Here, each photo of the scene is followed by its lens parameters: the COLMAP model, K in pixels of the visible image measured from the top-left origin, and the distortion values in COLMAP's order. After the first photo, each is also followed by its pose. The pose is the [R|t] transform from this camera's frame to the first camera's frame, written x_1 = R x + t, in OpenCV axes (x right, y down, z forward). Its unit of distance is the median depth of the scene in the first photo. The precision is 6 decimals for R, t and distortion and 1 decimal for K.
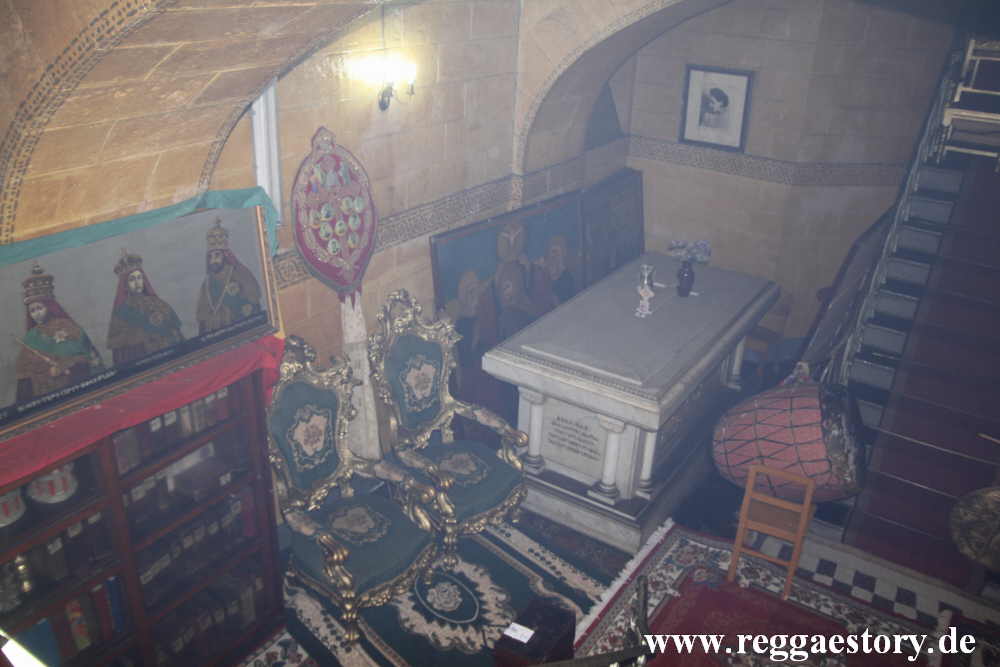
lens RADIAL K [[873.8, 0, 500.3], [0, 873.8, 331.9], [0, 0, 1]] dist [-0.090898, 0.061213]
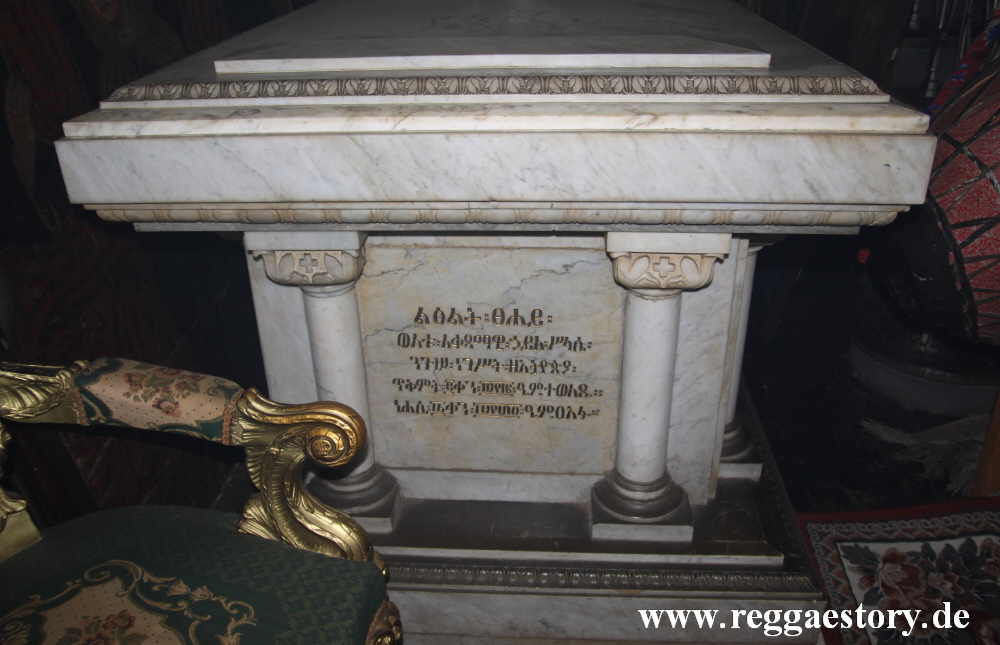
lens RADIAL K [[807.7, 0, 499.6], [0, 807.7, 321.5], [0, 0, 1]] dist [-0.093421, -0.003176]
pose [[0.870739, -0.277997, 0.405625, -0.017268], [0.261450, 0.960338, 0.096928, 0.094798], [-0.416482, 0.021652, 0.908886, 0.873748]]
